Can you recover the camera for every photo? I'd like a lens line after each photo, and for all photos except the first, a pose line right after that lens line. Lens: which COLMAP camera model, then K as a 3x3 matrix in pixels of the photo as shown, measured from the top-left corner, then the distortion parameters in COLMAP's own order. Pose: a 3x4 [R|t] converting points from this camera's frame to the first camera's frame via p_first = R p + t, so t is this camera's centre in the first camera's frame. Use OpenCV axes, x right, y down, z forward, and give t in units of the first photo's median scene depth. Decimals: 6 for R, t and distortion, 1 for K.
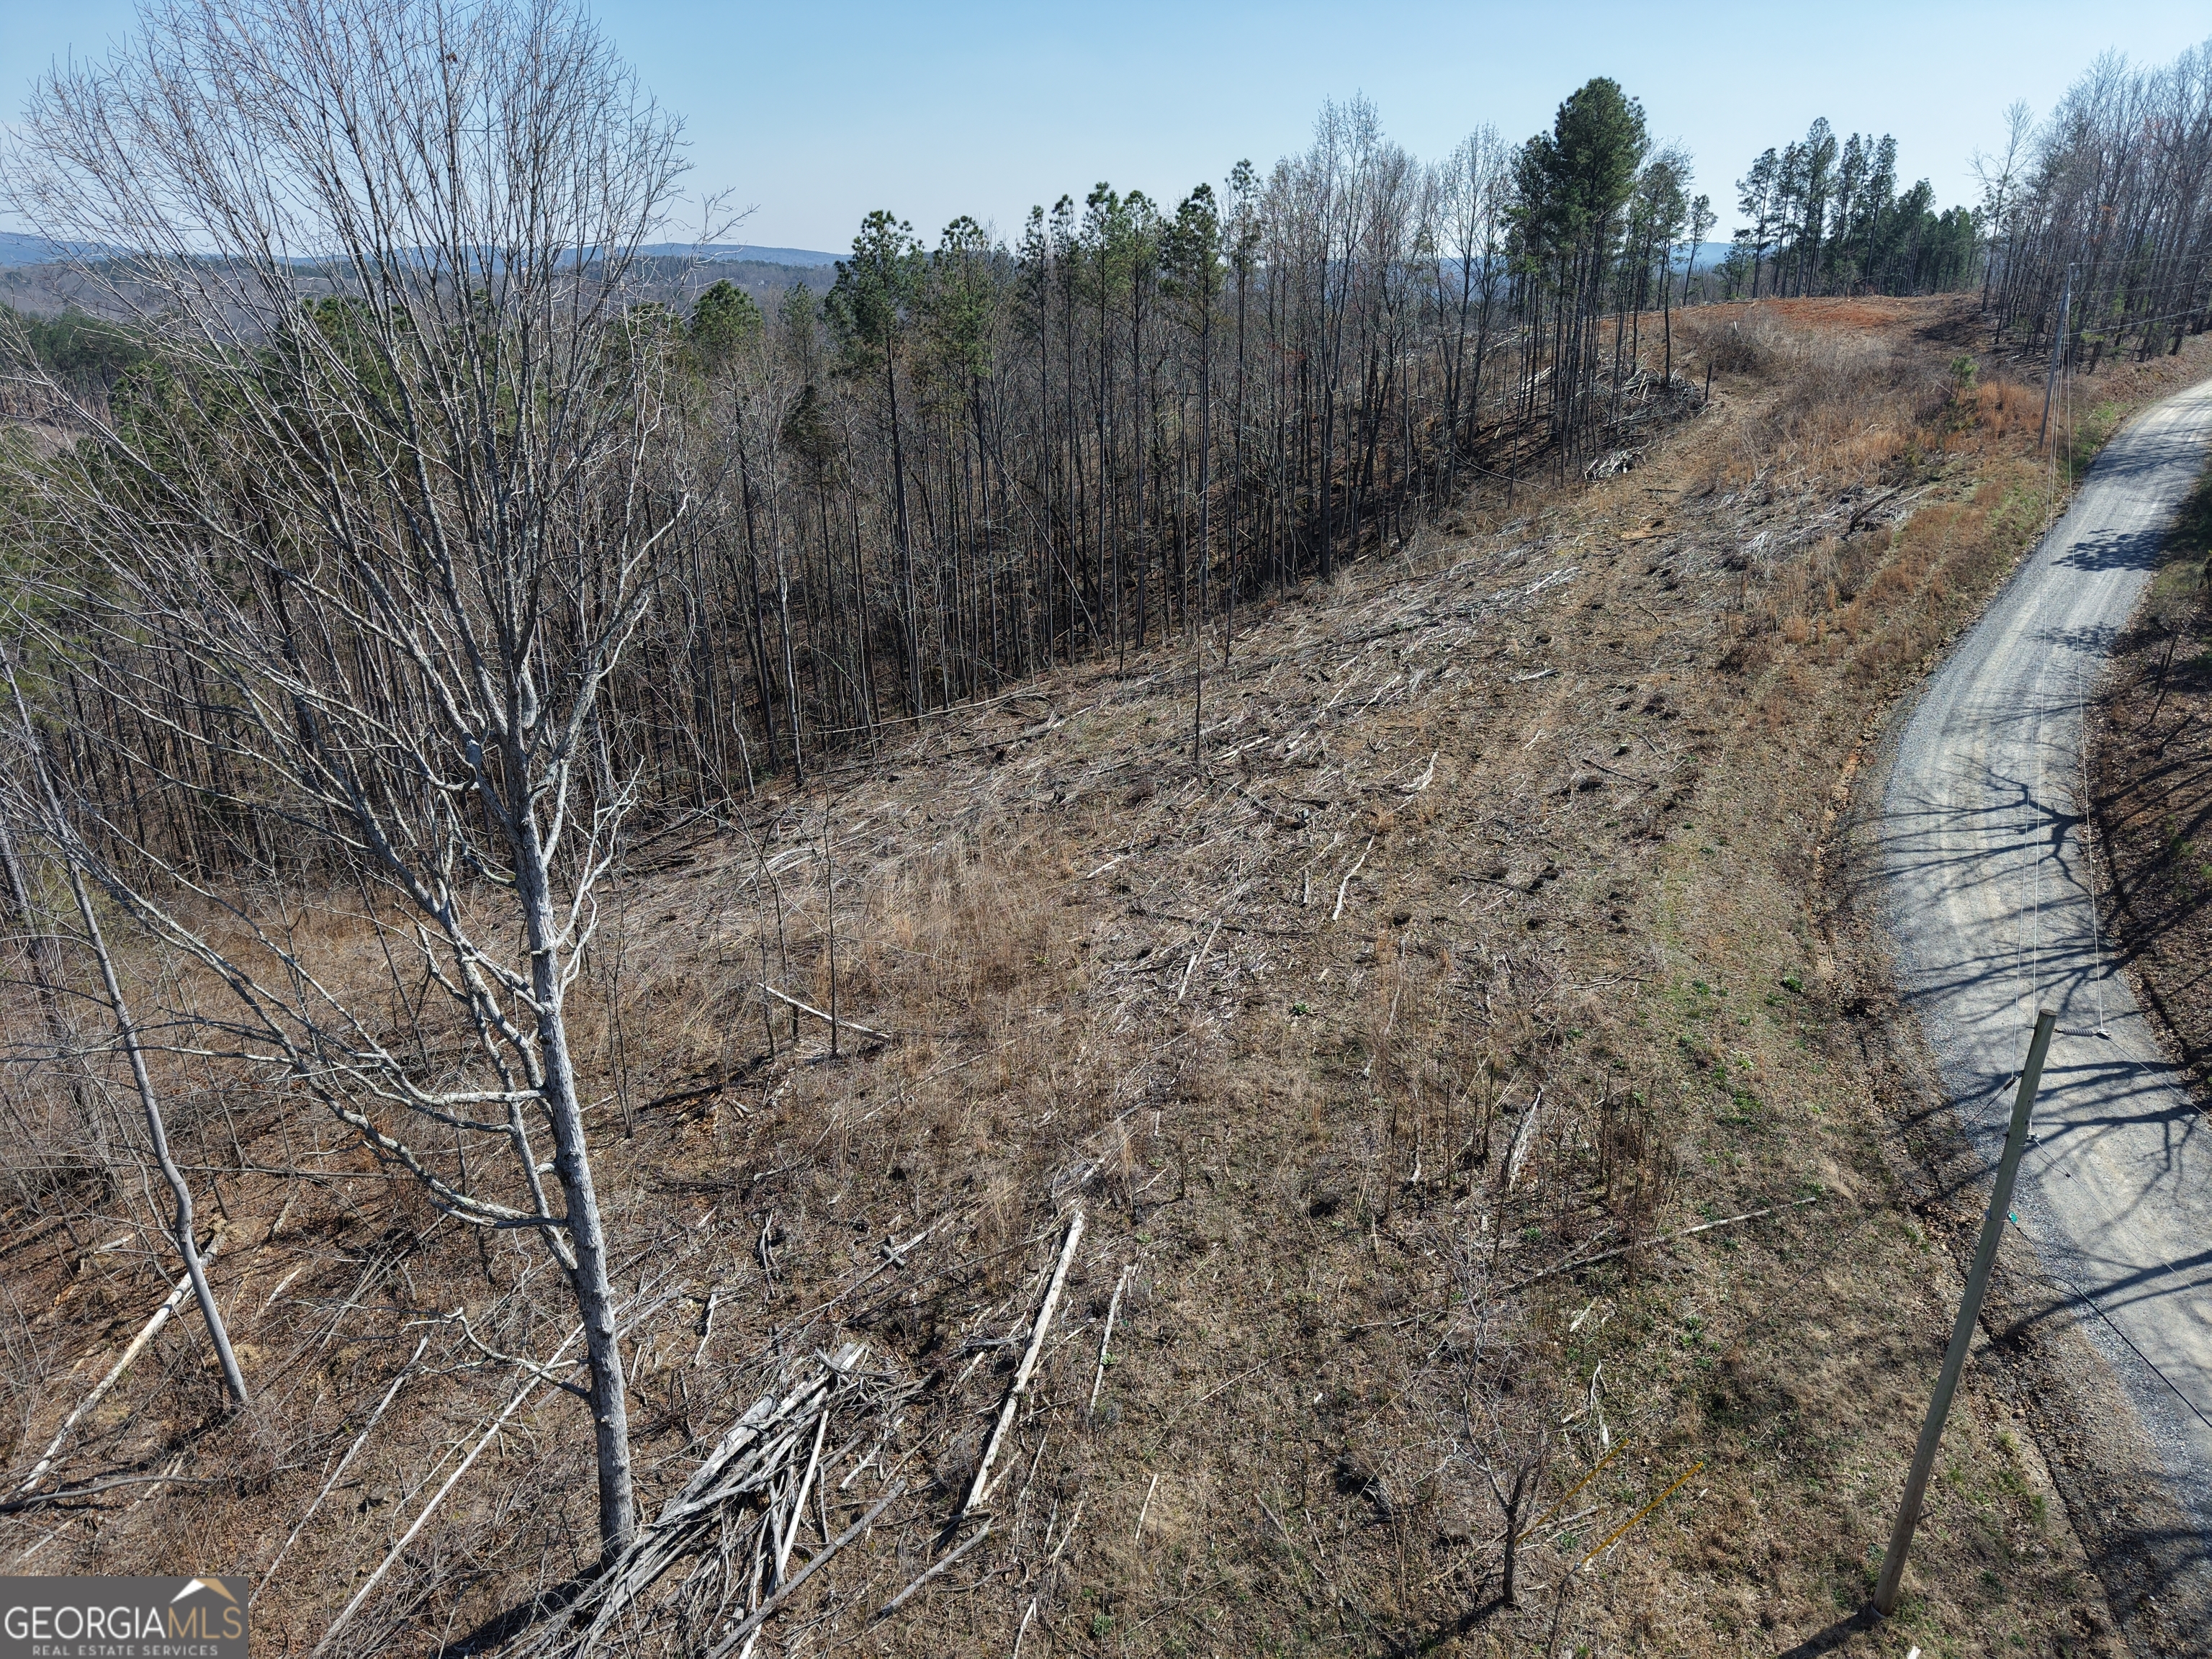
lens RADIAL K [[1485.7, 0, 1102.0], [0, 1485.7, 826.8], [0, 0, 1]] dist [0.034687, -0.031878]
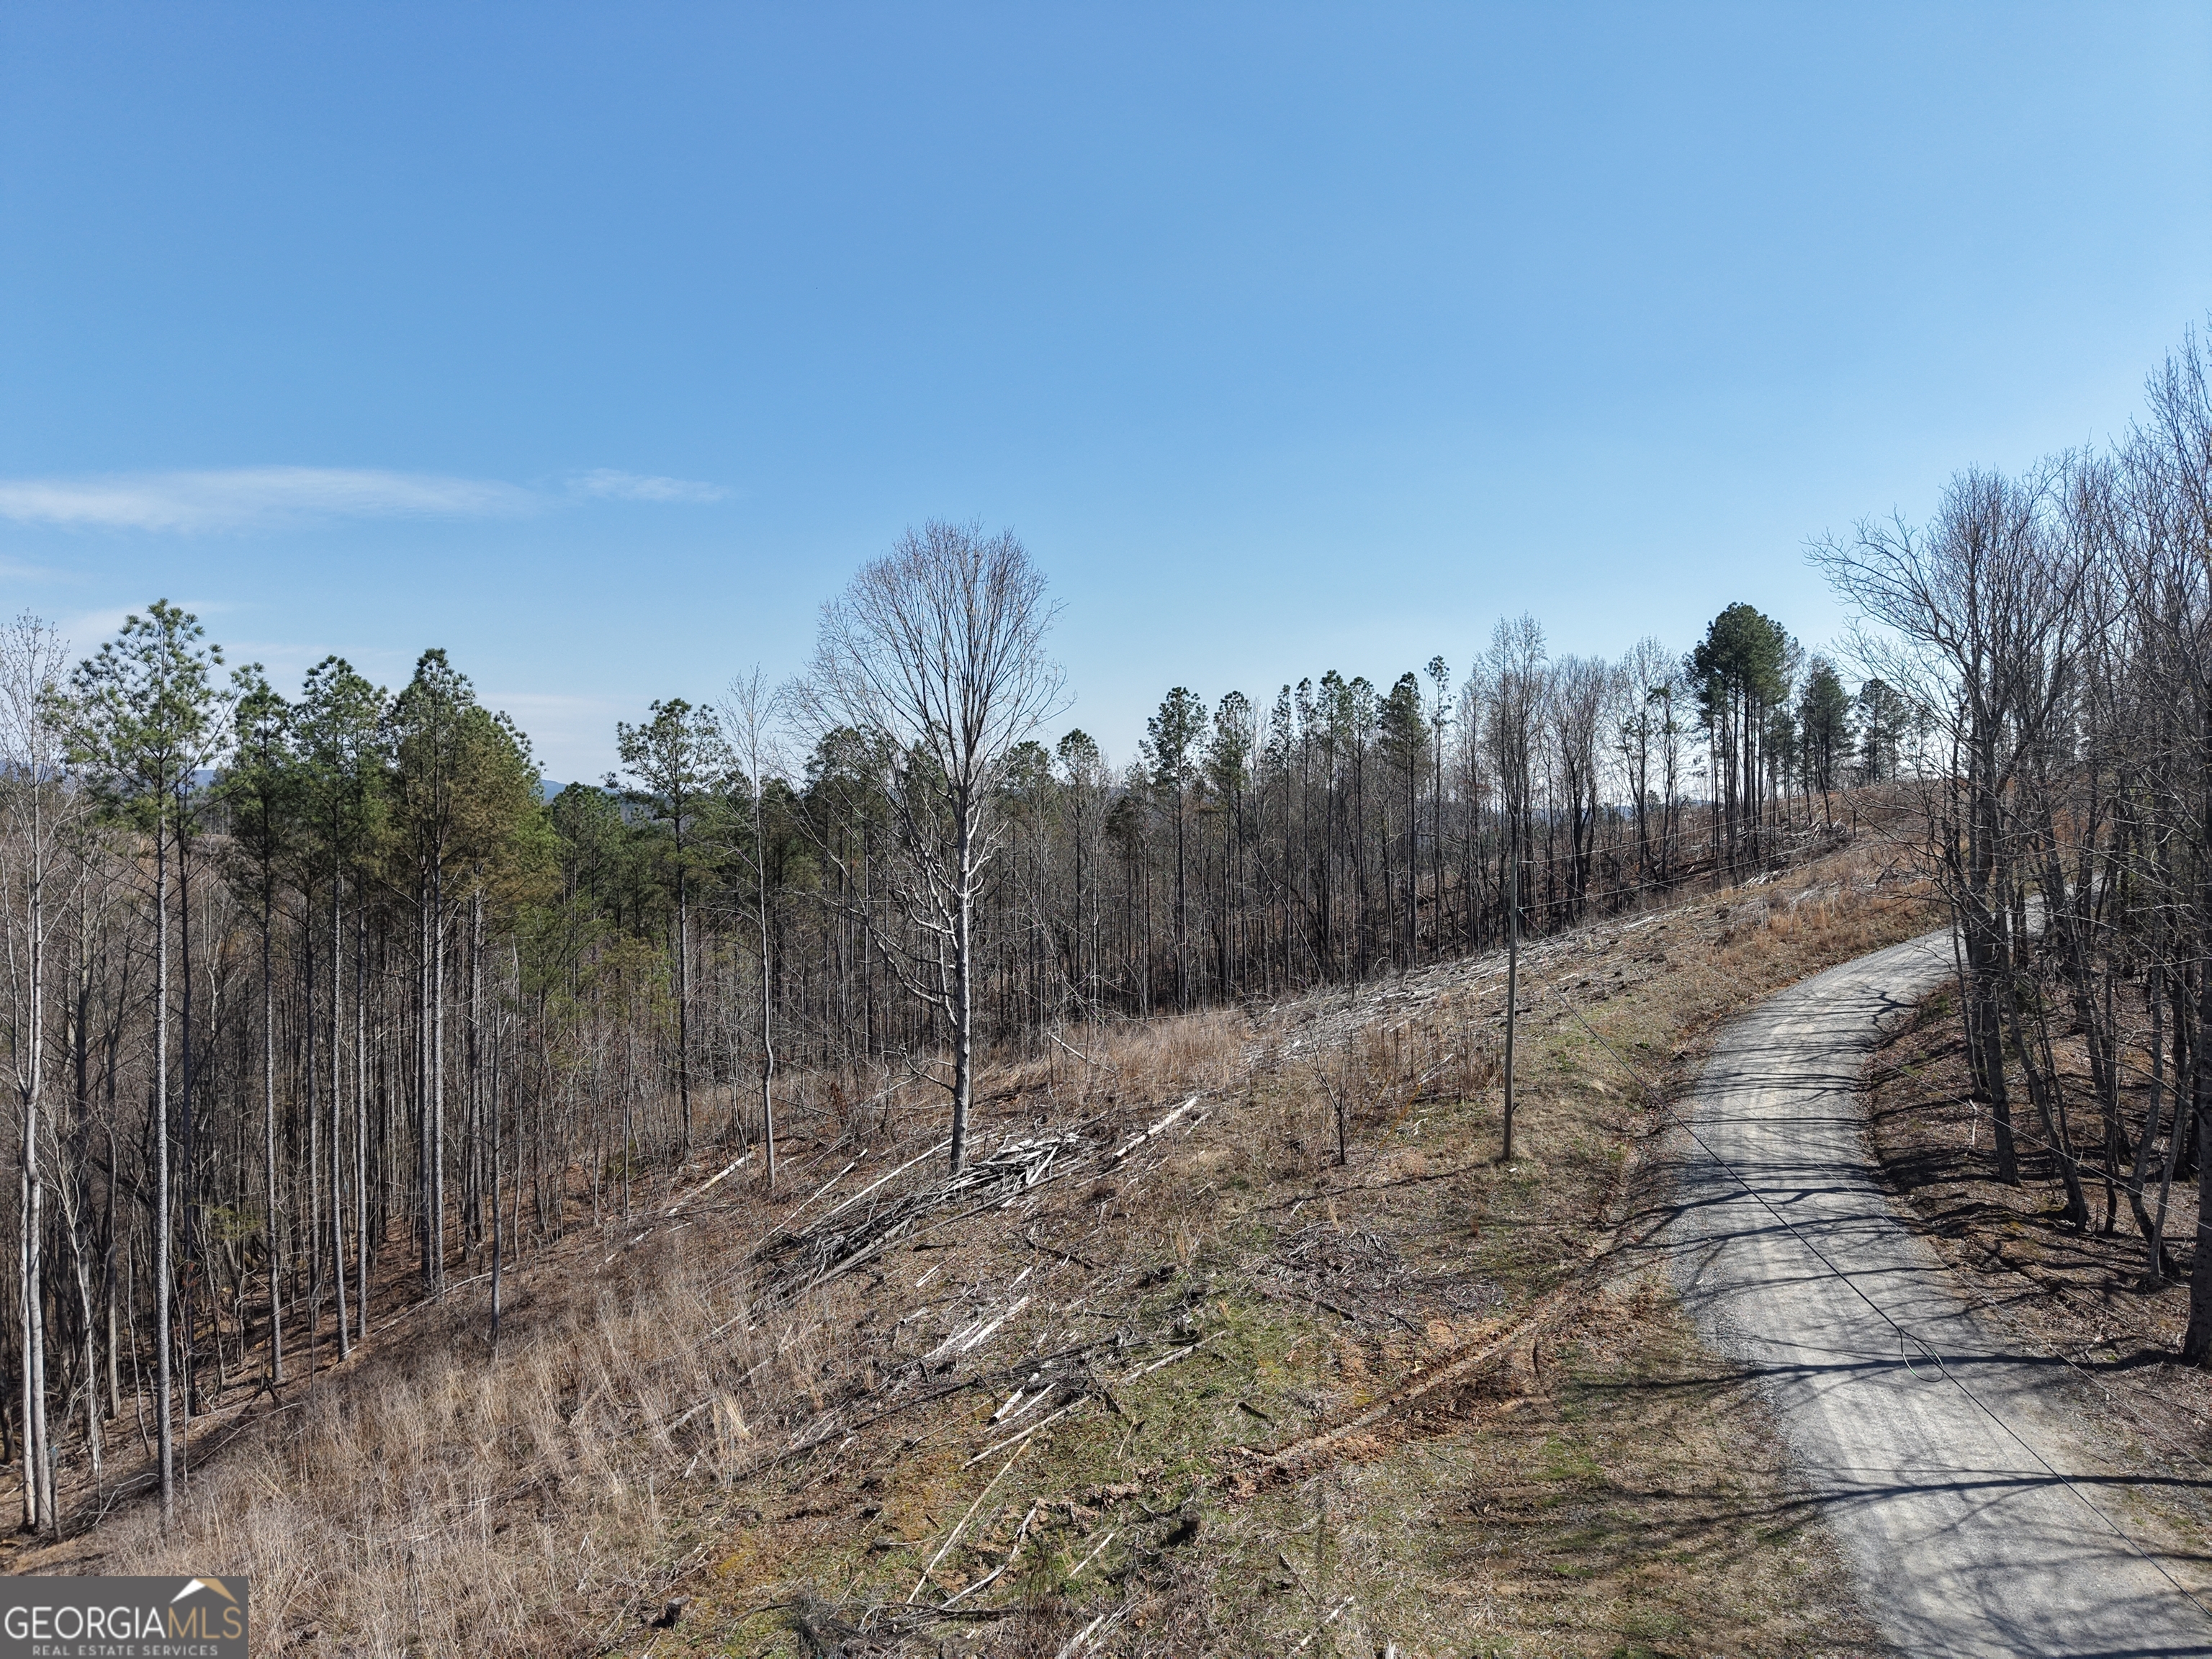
lens RADIAL K [[1485.7, 0, 1108.9], [0, 1485.7, 803.5], [0, 0, 1]] dist [0.034687, -0.031878]
pose [[0.975120, 0.002526, -0.221662, 0.087435], [-0.080568, 0.935592, -0.343767, 0.167920], [0.206517, 0.353073, 0.912518, -0.263884]]
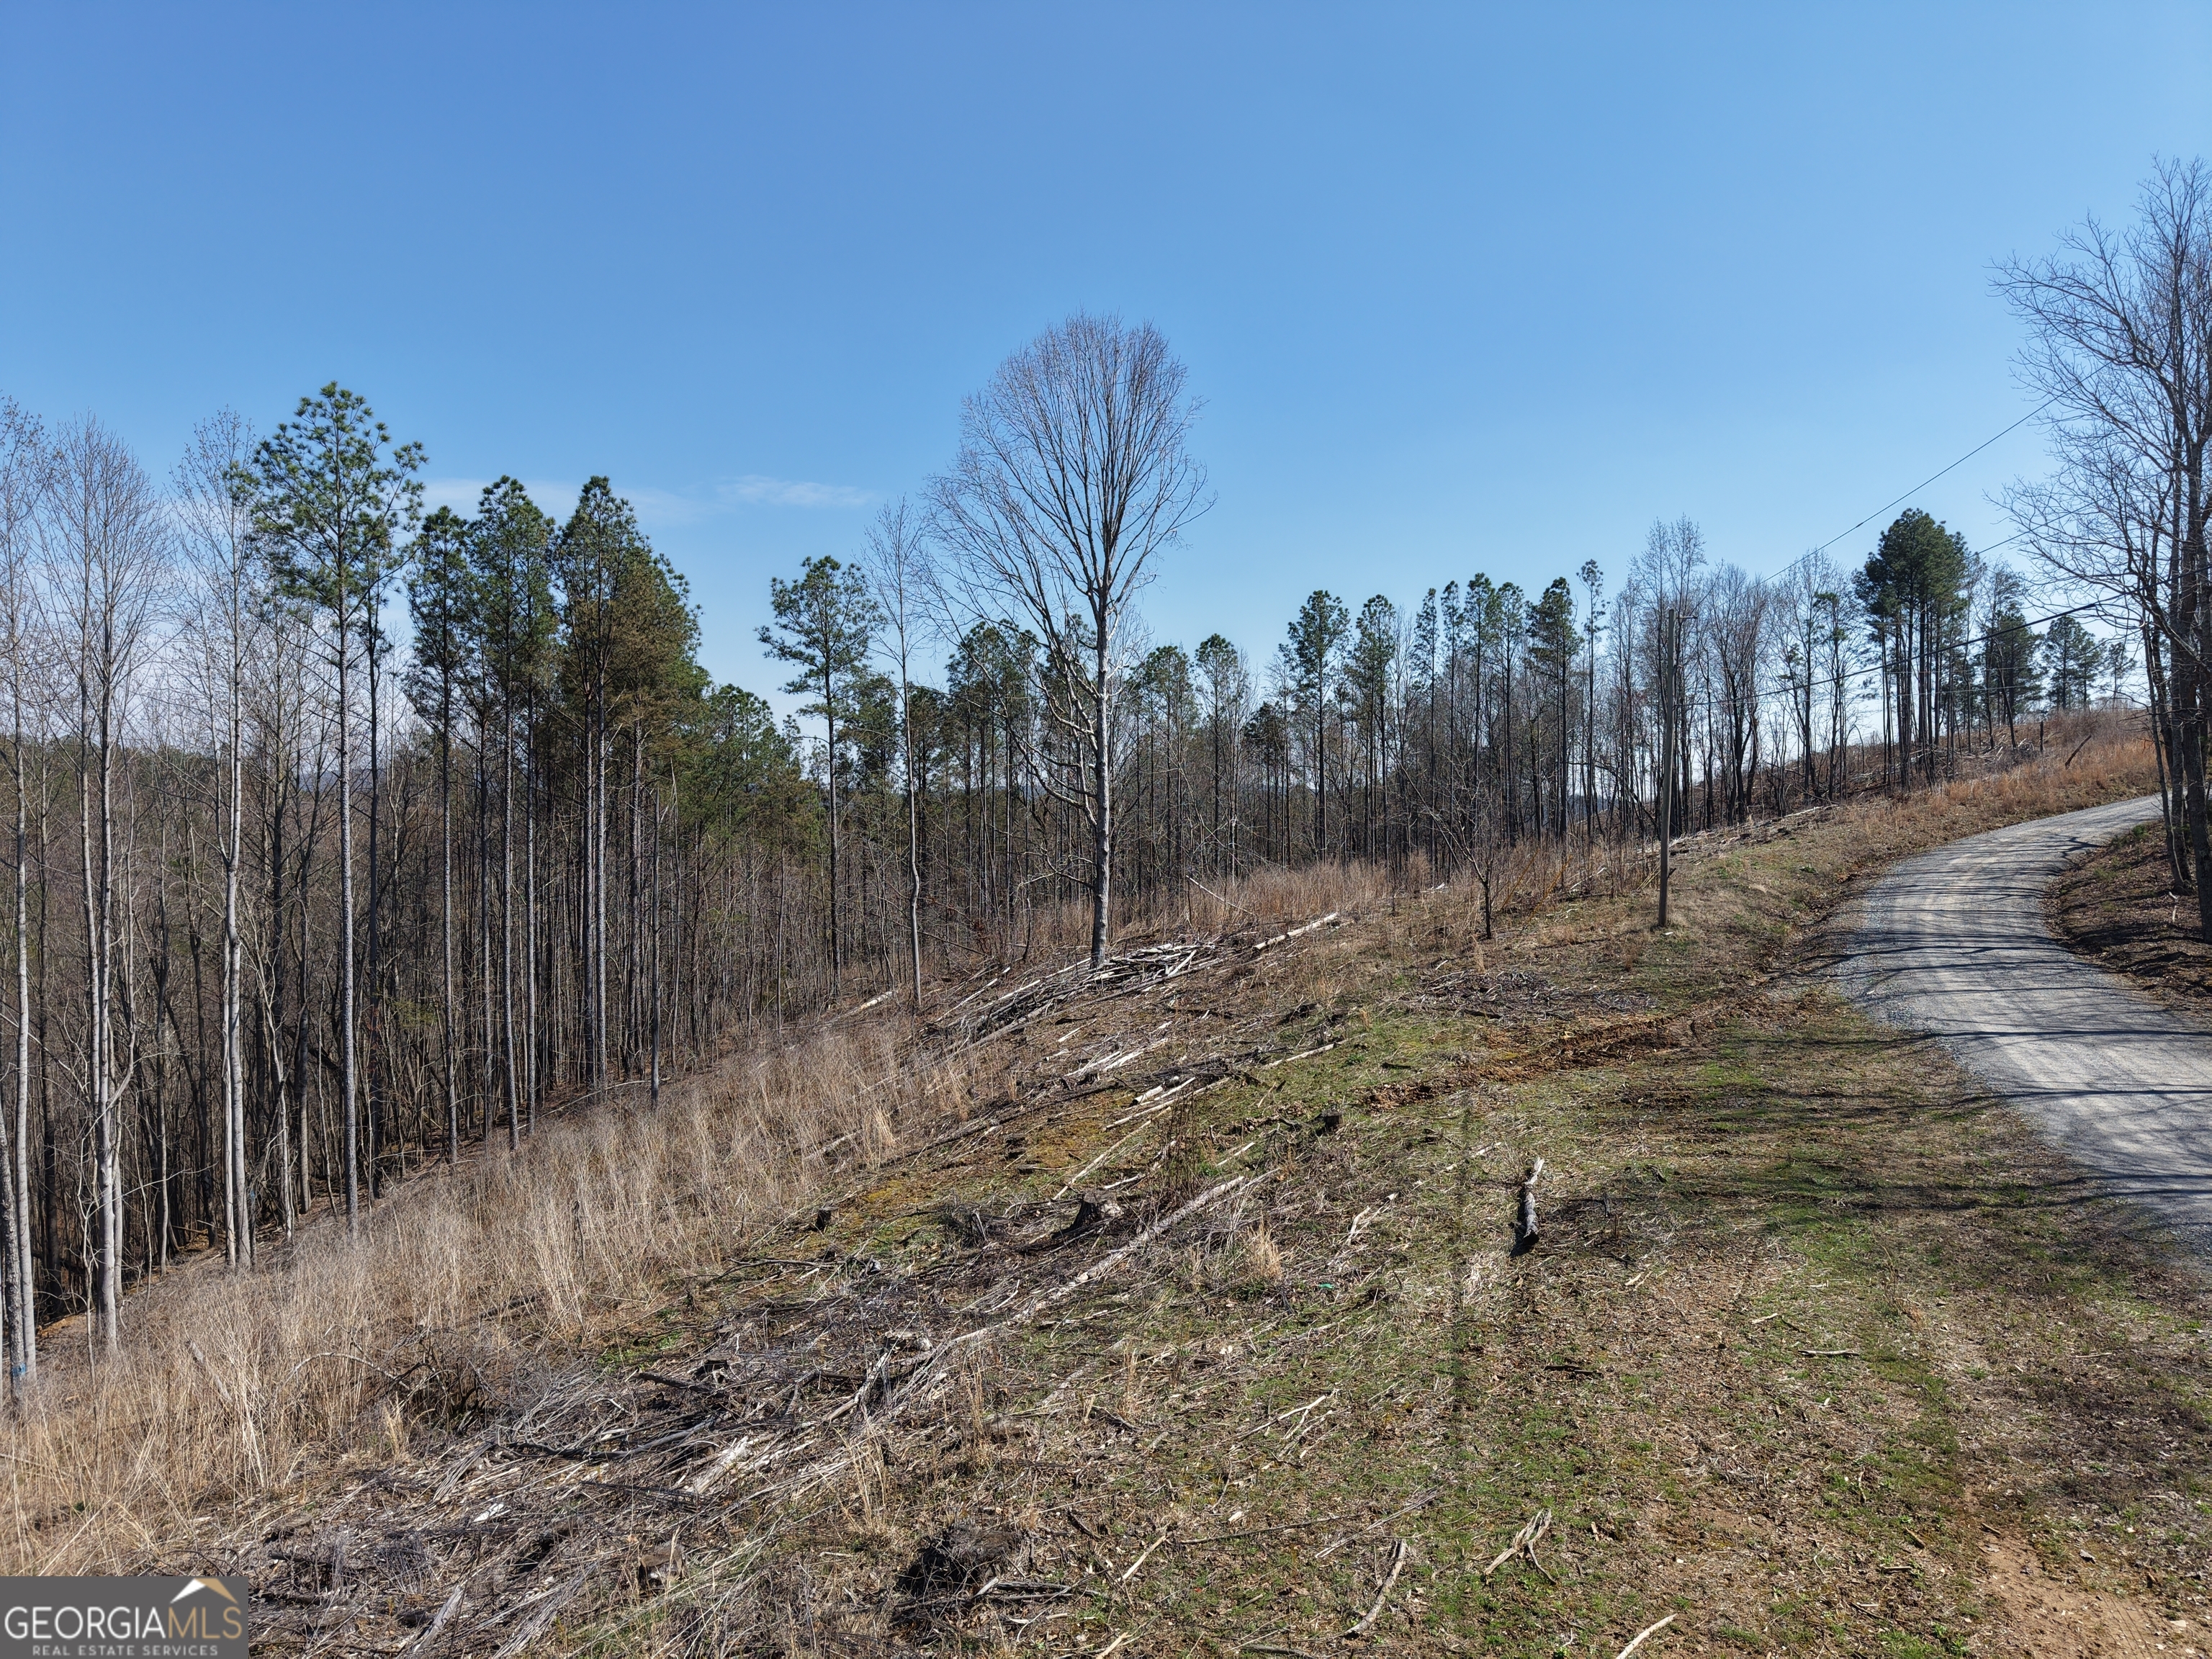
lens RADIAL K [[1485.7, 0, 1112.3], [0, 1485.7, 803.4], [0, 0, 1]] dist [0.034687, -0.031878]
pose [[0.950389, 0.002021, -0.311058, 0.087767], [-0.111243, 0.936056, -0.333802, 0.232990], [0.290493, 0.351845, 0.889842, -0.238682]]
